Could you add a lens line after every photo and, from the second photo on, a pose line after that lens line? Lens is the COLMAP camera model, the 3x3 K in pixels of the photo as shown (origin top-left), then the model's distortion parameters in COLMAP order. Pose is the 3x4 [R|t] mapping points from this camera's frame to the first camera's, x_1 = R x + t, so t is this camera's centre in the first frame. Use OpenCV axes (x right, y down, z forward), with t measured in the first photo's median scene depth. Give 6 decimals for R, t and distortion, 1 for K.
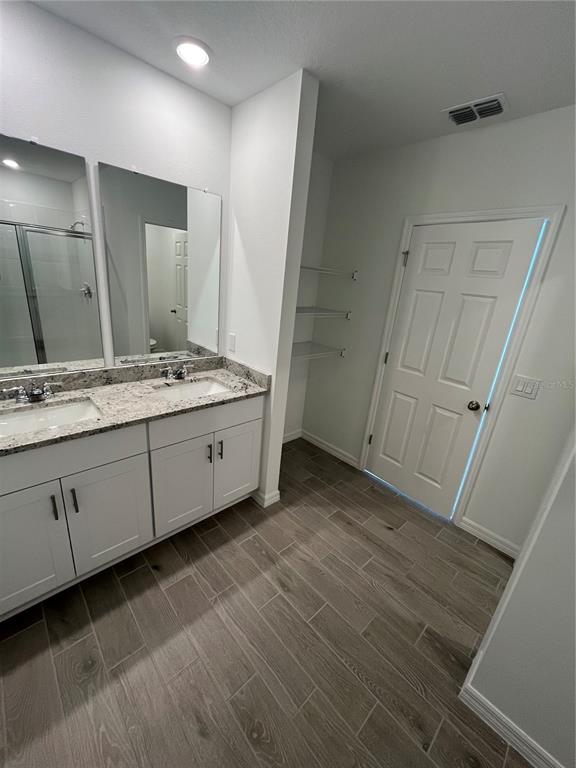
lens RADIAL K [[308.7, 0, 287.9], [0, 308.7, 382.2], [0, 0, 1]] dist [-0.008435, 0.000707]
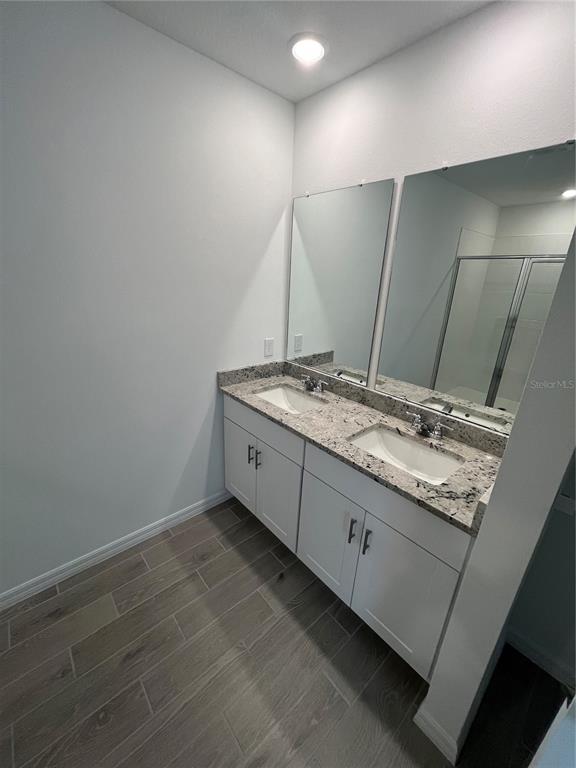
lens RADIAL K [[308.7, 0, 287.9], [0, 308.7, 382.2], [0, 0, 1]] dist [-0.008435, 0.000707]
pose [[-0.034219, 0.234506, -0.971512, 0.391941], [-0.361223, 0.903464, 0.230804, -0.206371], [0.931852, 0.358830, 0.053794, 0.726760]]
